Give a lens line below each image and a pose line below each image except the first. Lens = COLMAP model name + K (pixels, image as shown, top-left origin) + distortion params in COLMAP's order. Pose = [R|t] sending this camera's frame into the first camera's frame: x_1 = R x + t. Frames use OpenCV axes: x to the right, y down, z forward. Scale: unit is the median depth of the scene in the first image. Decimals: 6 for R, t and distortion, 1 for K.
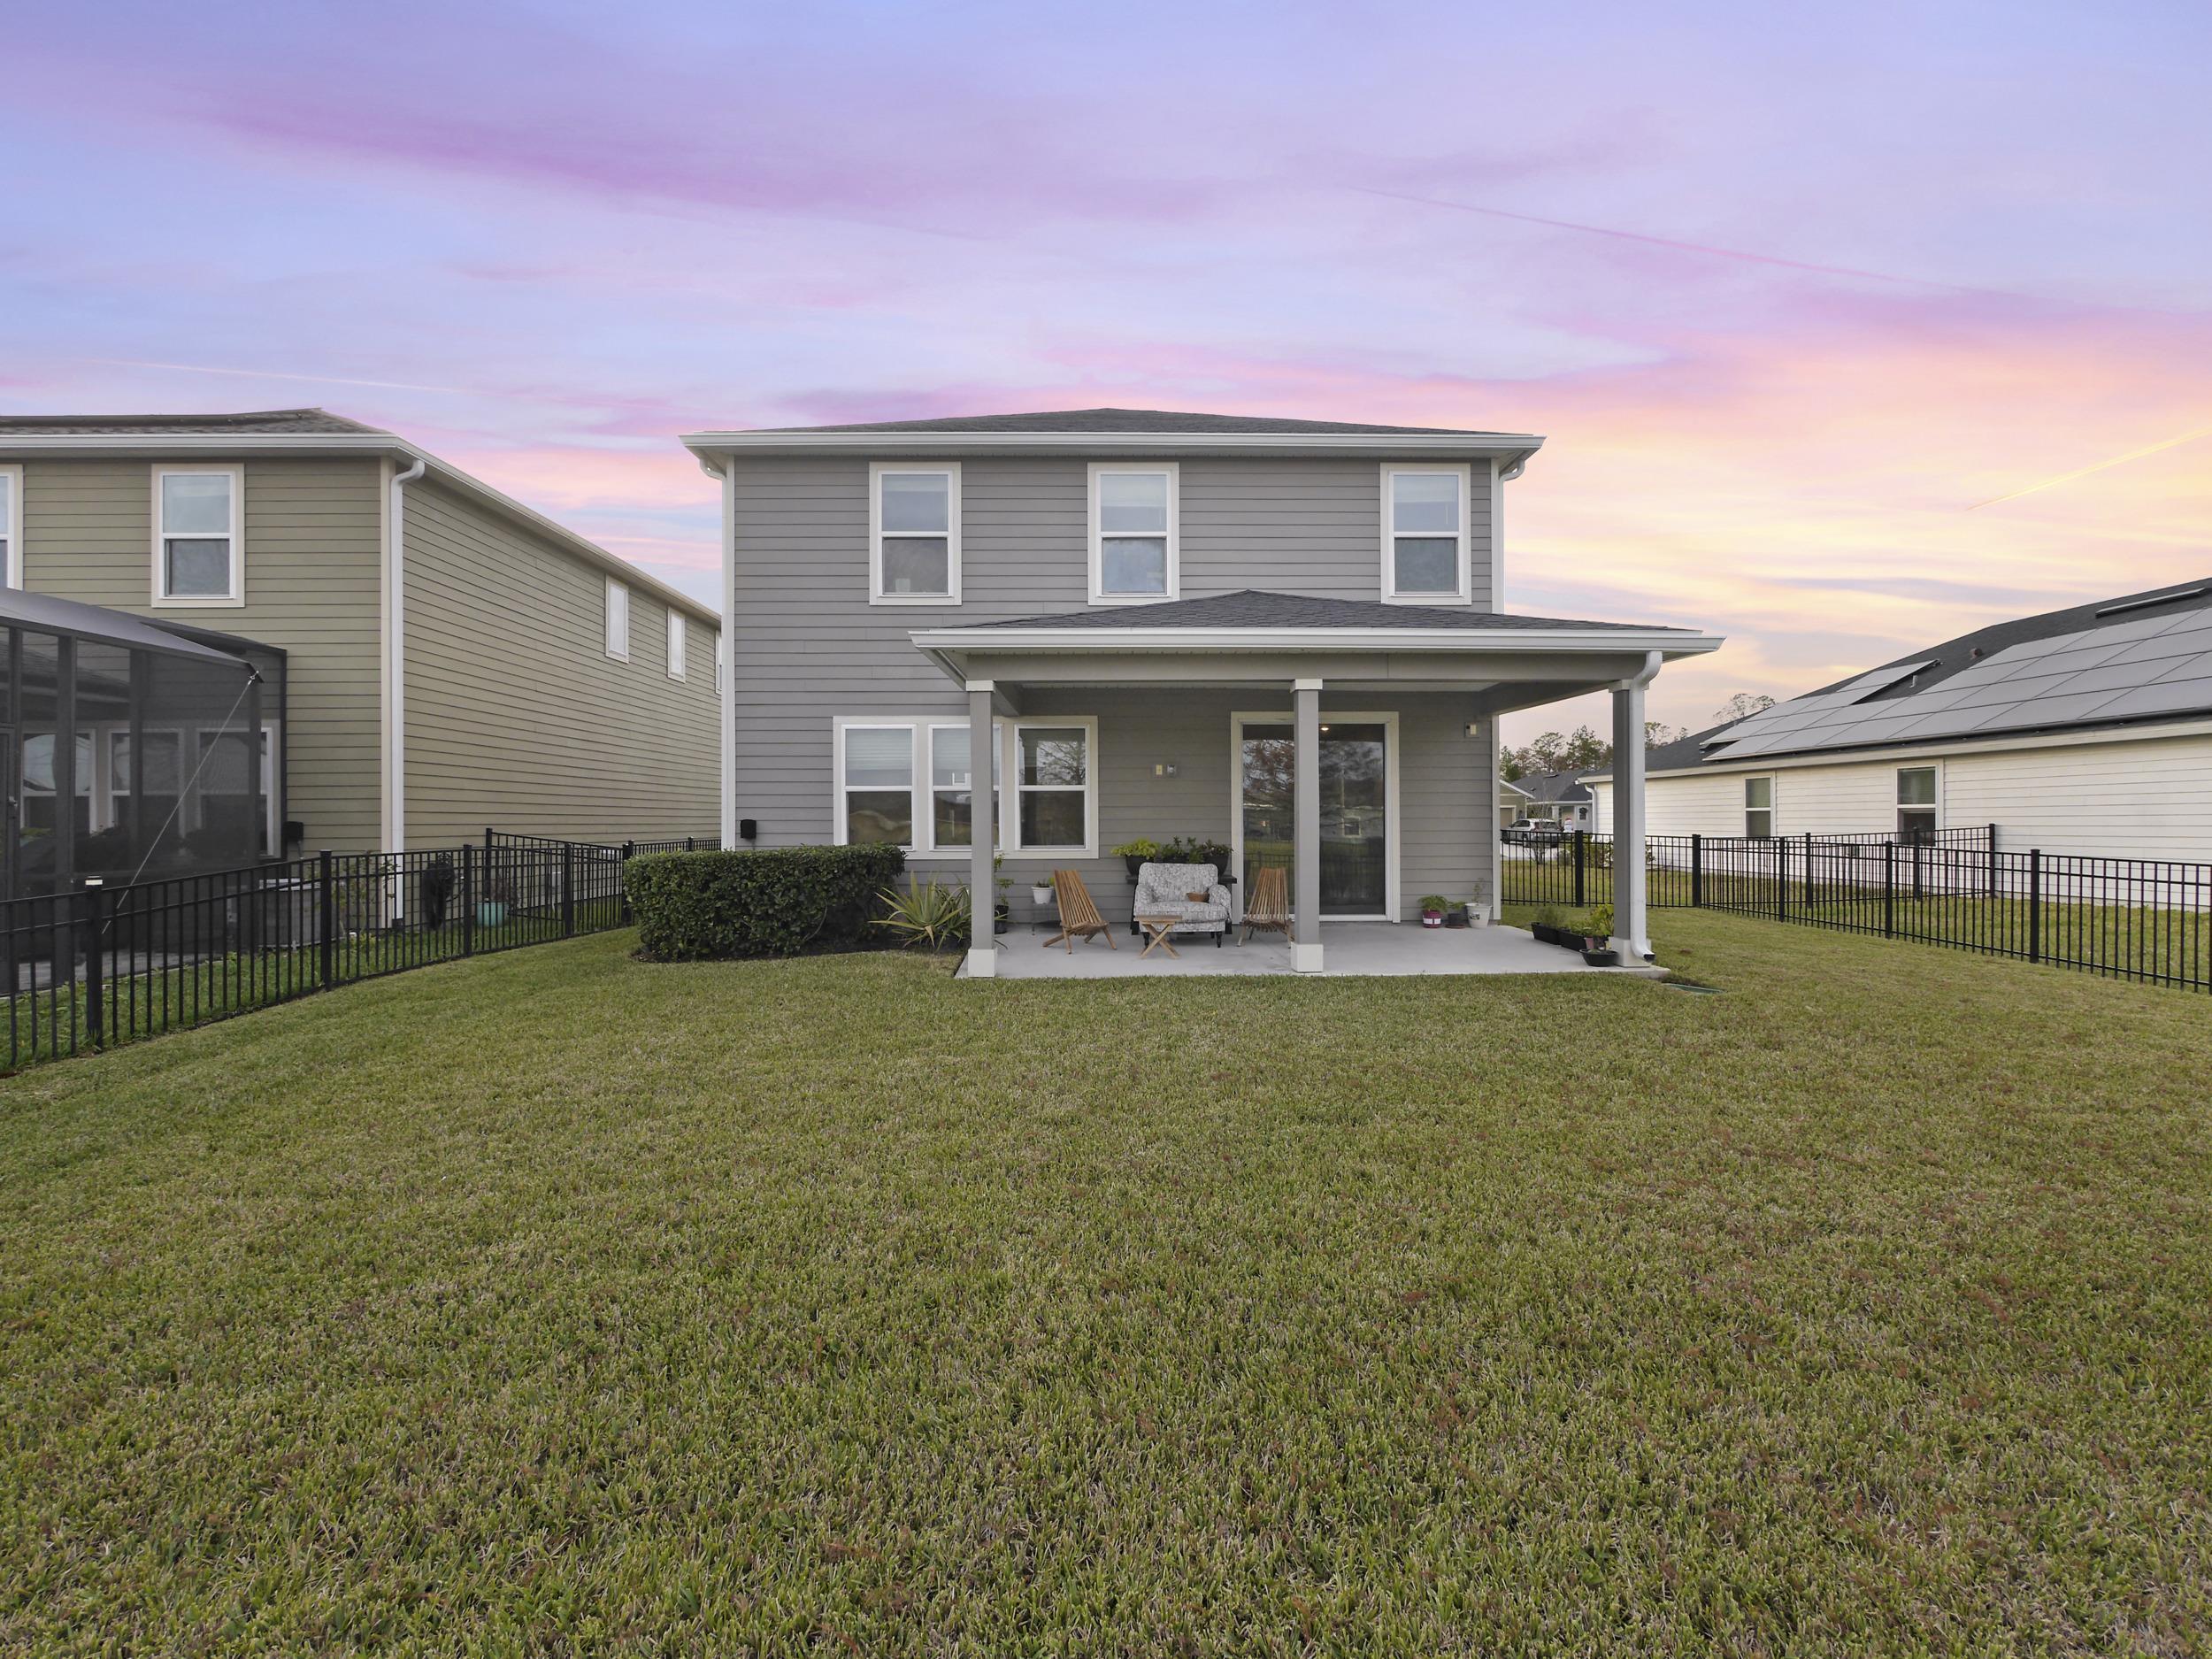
lens RADIAL K [[948.5, 0, 1103.8], [0, 948.5, 822.5], [0, 0, 1]] dist [-0.009267, -0.000319]
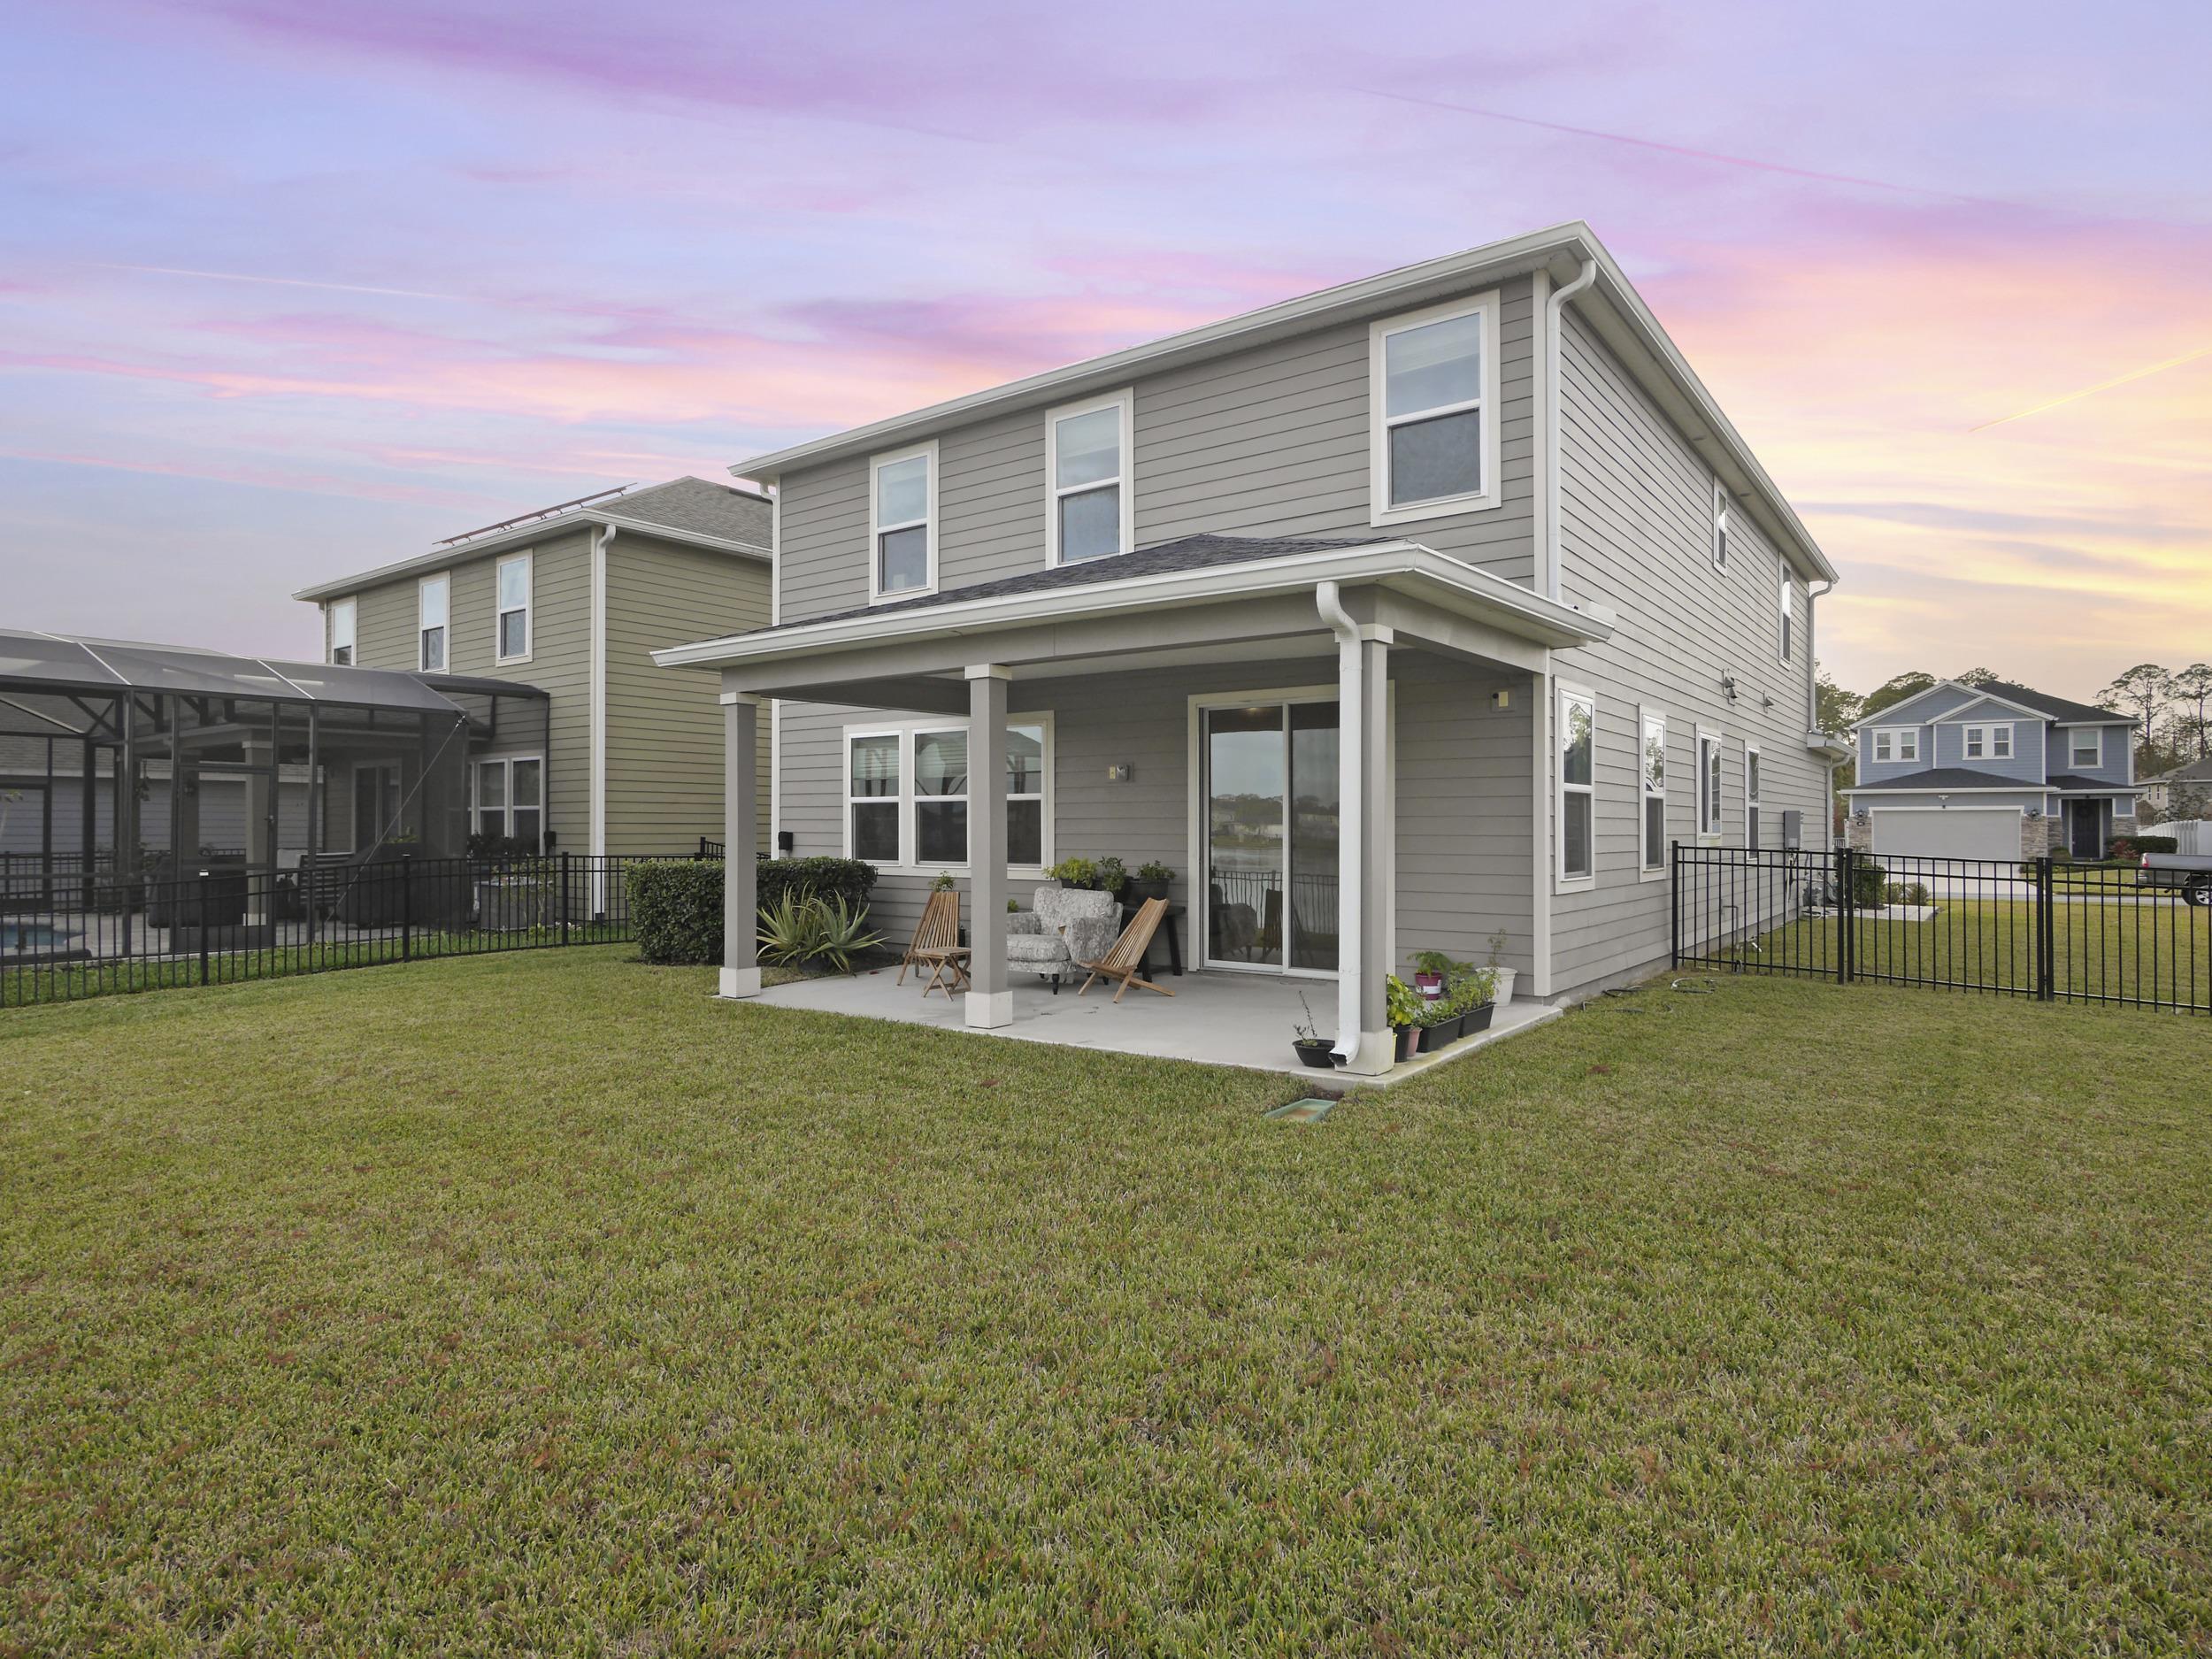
lens RADIAL K [[1230.1, 0, 1067.6], [0, 1230.1, 823.8], [0, 0, 1]] dist [-0.007472, -0.000595]
pose [[0.782328, 0.002264, -0.622863, 0.681862], [0.000360, 0.999992, 0.004087, -0.016662], [0.622867, -0.003421, 0.782320, 0.157069]]
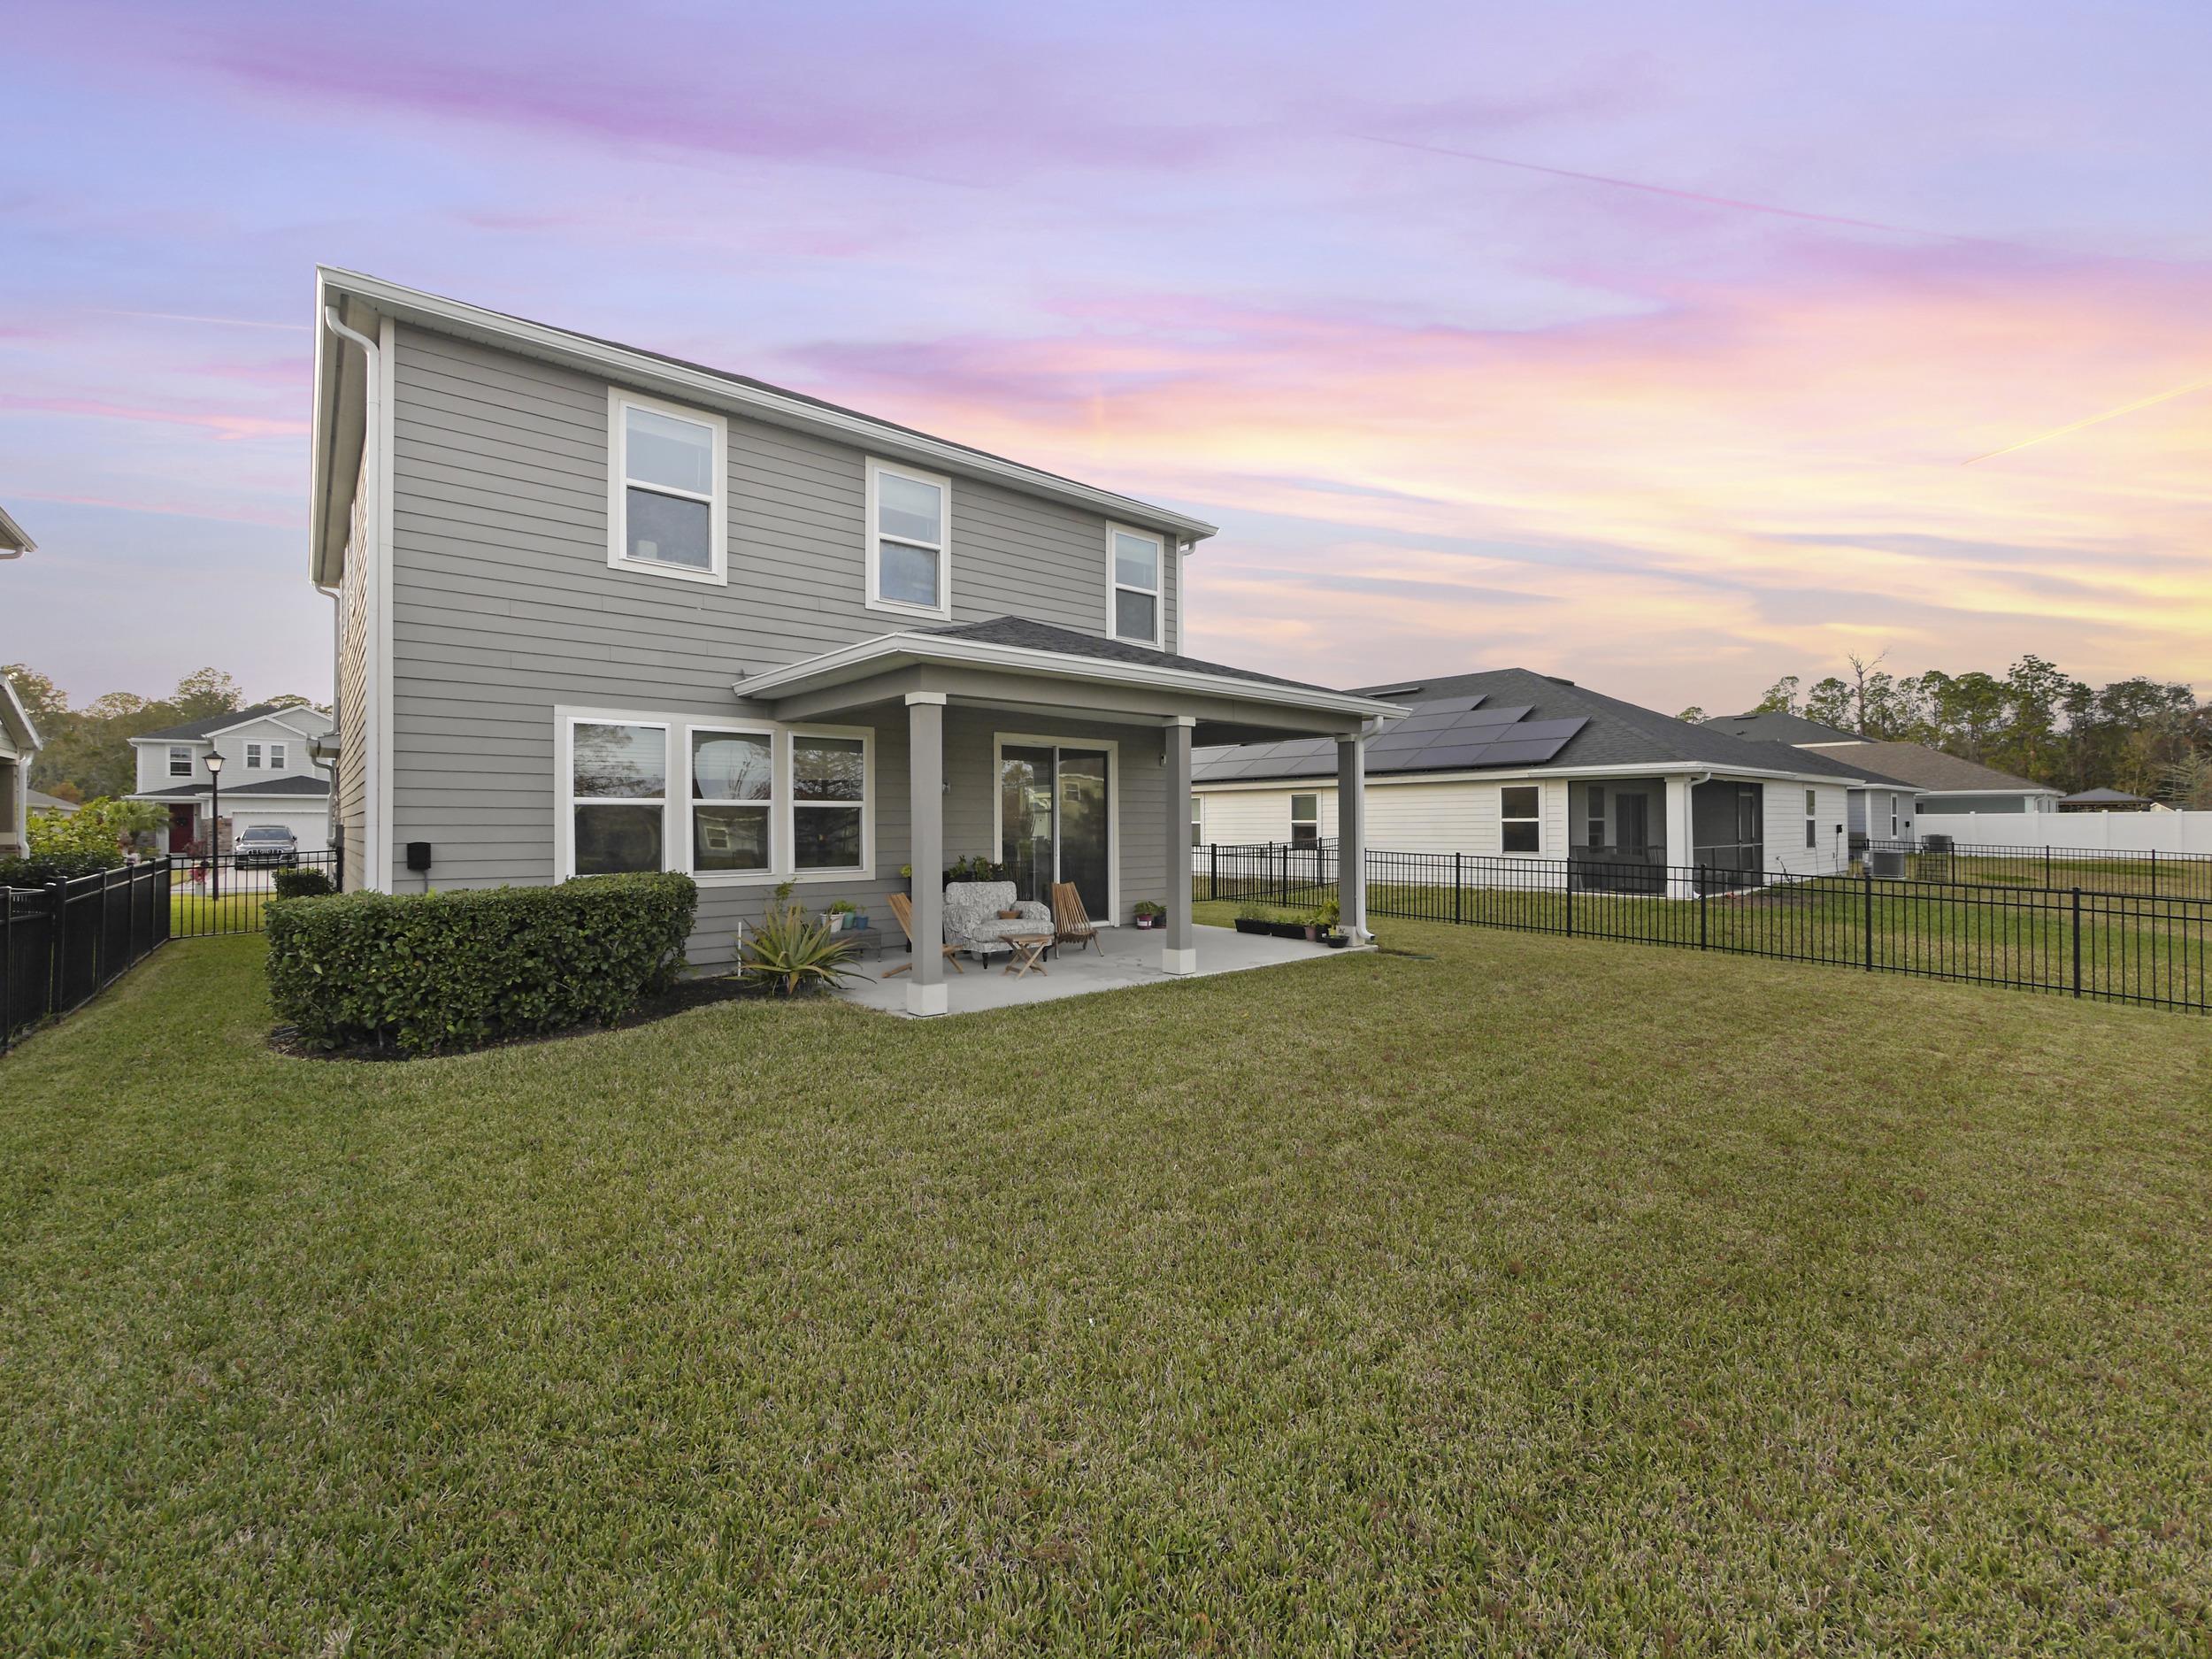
lens RADIAL K [[948.5, 0, 1099.0], [0, 948.5, 819.5], [0, 0, 1]] dist [-0.009267, -0.000319]
pose [[0.771964, 0.003407, 0.635657, -0.429830], [0.003426, 0.999949, -0.009520, -0.011982], [-0.635657, 0.009527, 0.771913, 0.138405]]
